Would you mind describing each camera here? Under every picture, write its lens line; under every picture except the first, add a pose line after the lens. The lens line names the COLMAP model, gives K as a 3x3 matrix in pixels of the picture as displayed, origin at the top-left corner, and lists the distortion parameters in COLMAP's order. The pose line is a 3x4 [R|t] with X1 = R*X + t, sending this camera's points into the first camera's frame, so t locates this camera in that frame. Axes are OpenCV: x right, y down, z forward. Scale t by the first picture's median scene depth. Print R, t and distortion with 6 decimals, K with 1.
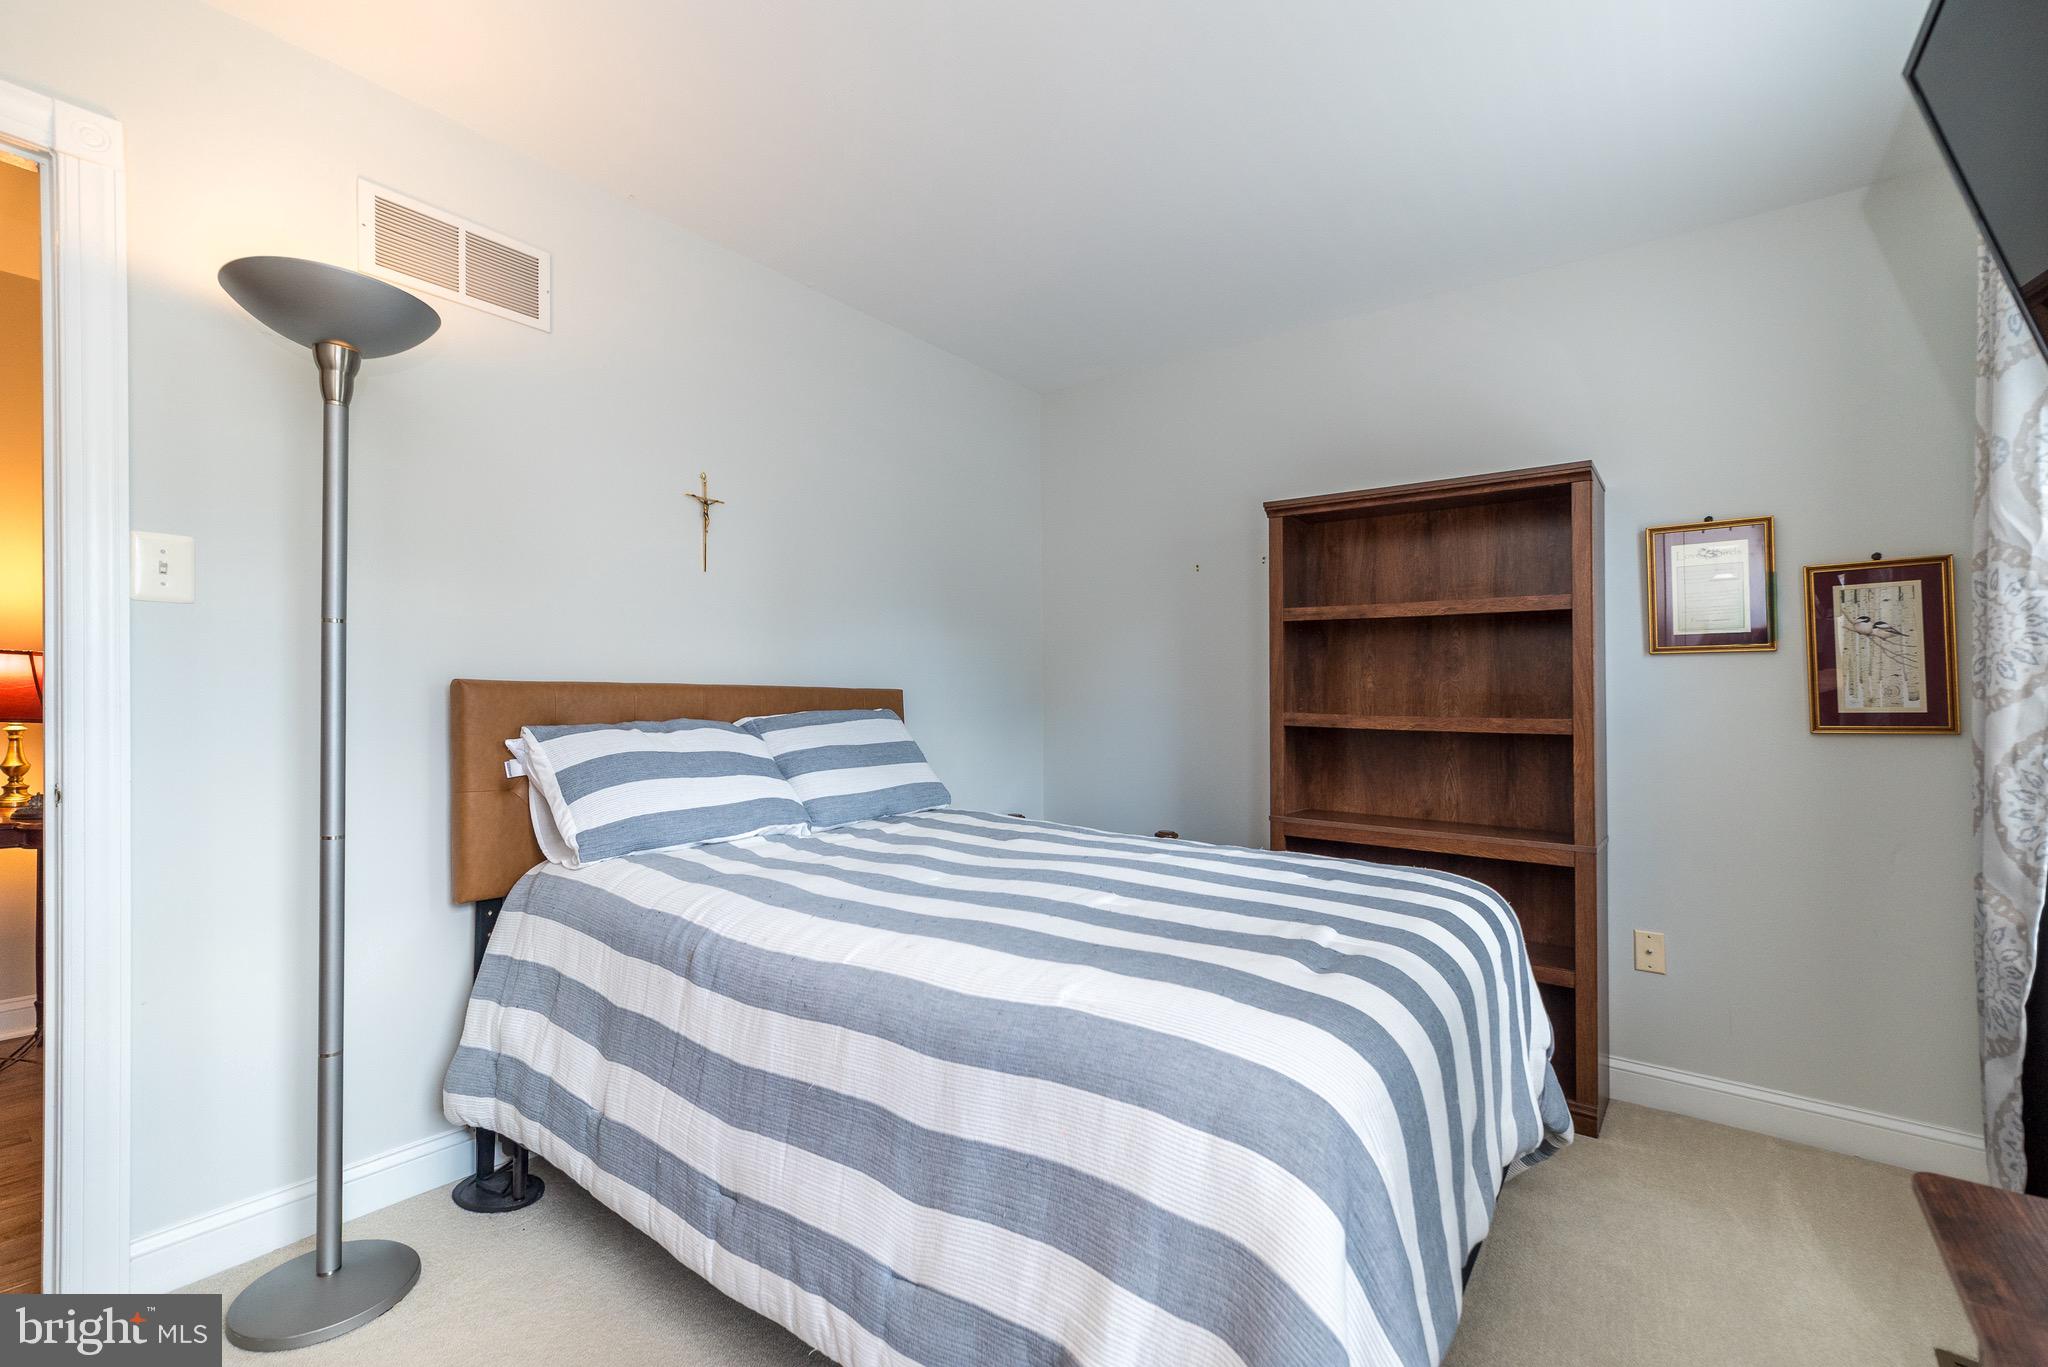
lens RADIAL K [[892.8, 0, 1018.6], [0, 892.8, 707.4], [0, 0, 1]] dist [0.004430, -0.000106]
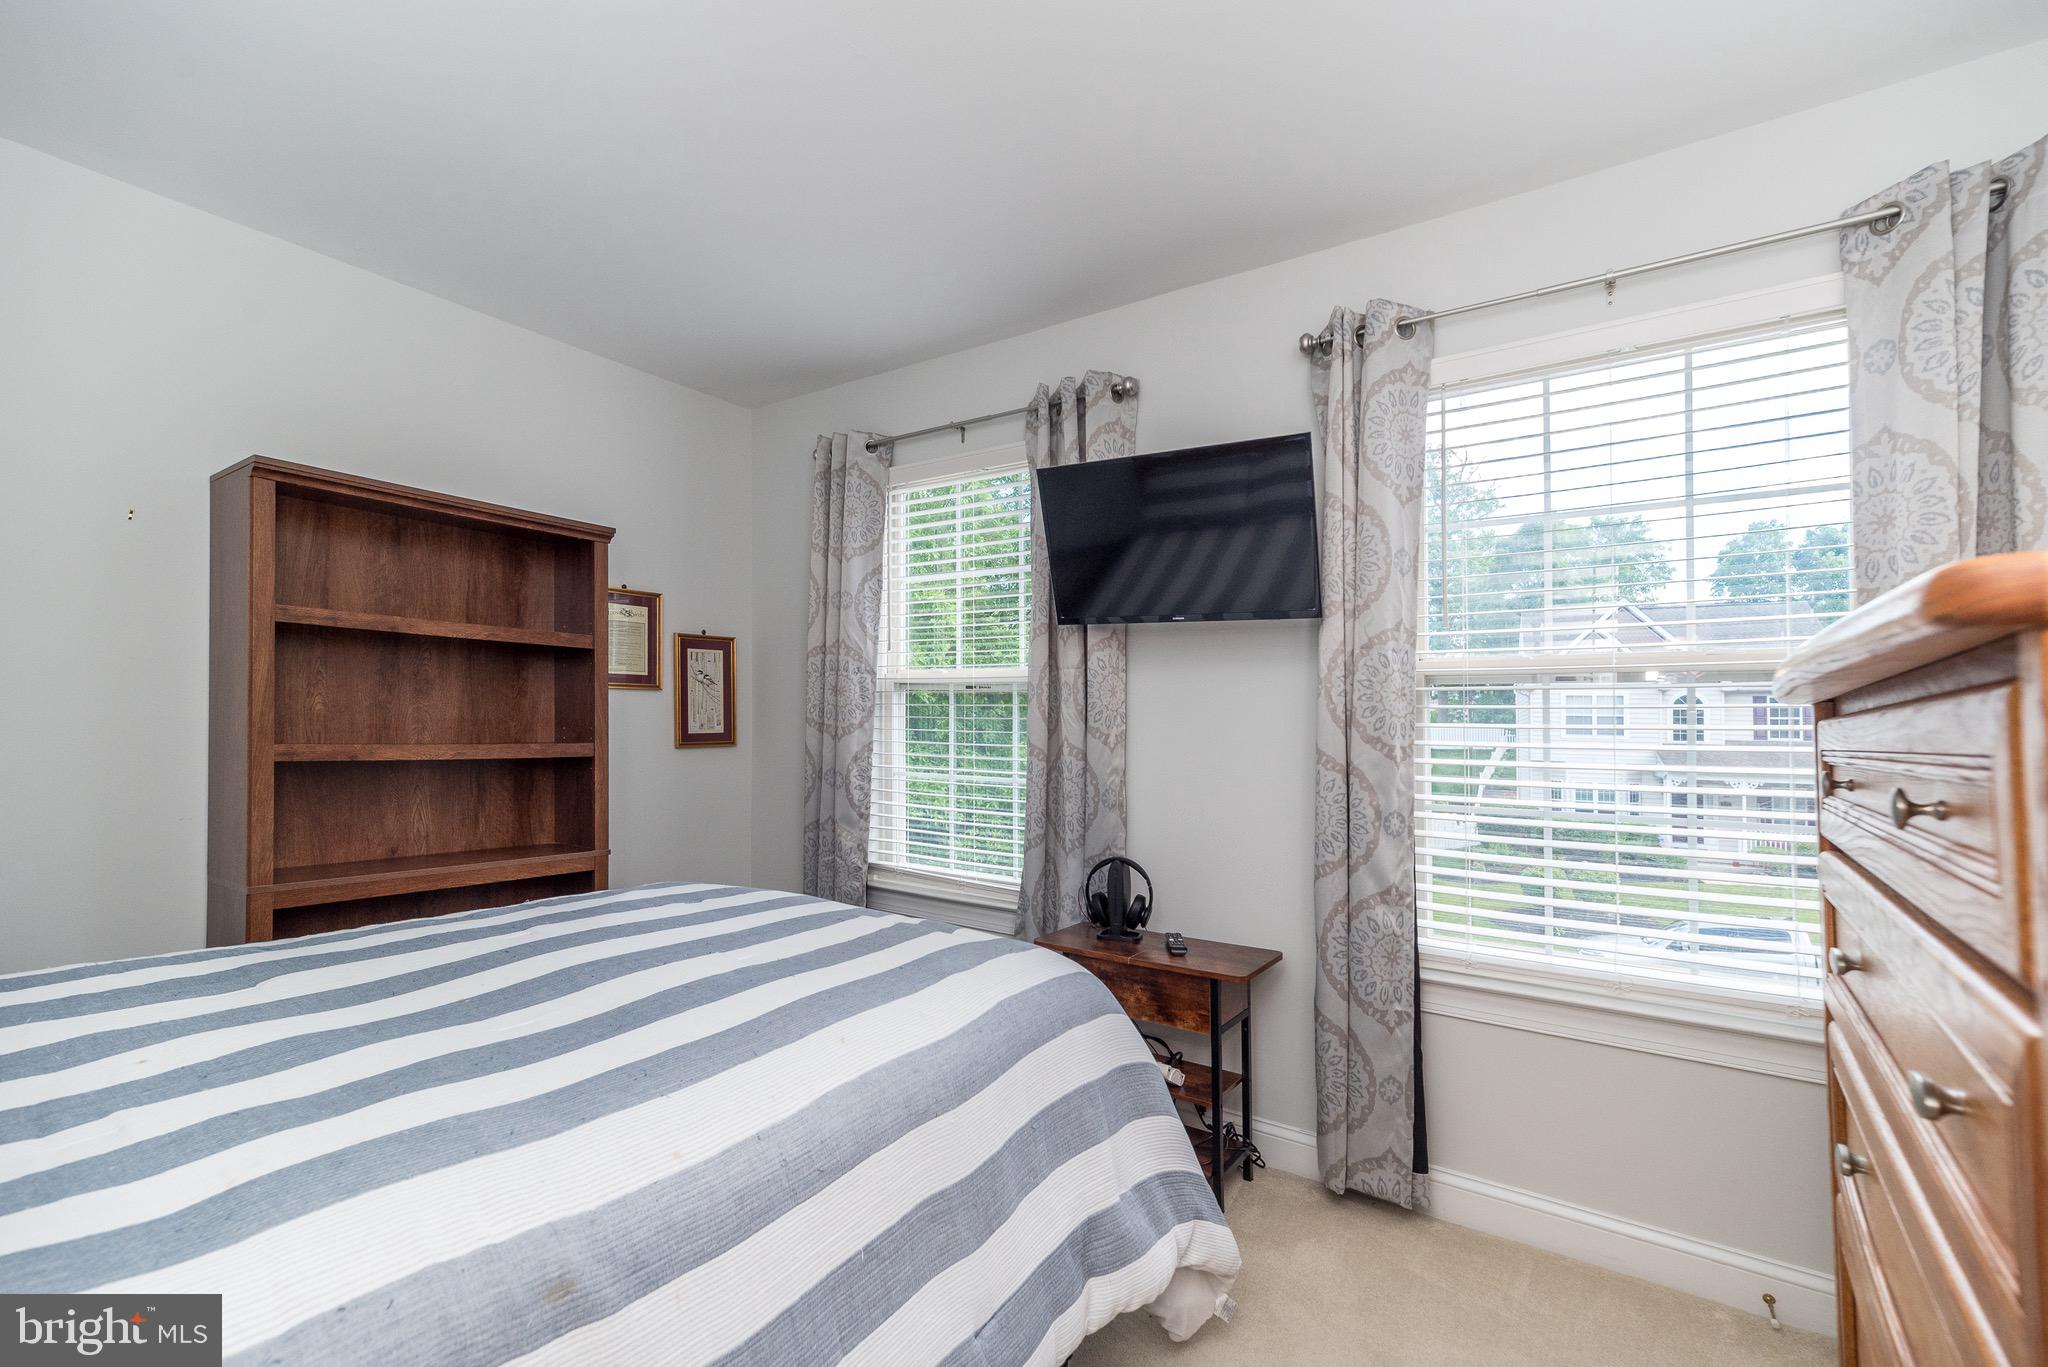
lens RADIAL K [[888.9, 0, 1026.8], [0, 888.9, 681.5], [0, 0, 1]] dist [0.003824, 0.000202]
pose [[-0.049277, 0.038352, 0.998049, -0.555662], [-0.007885, 0.999216, -0.038786, -0.025995], [-0.998754, -0.009781, -0.048936, 0.480049]]
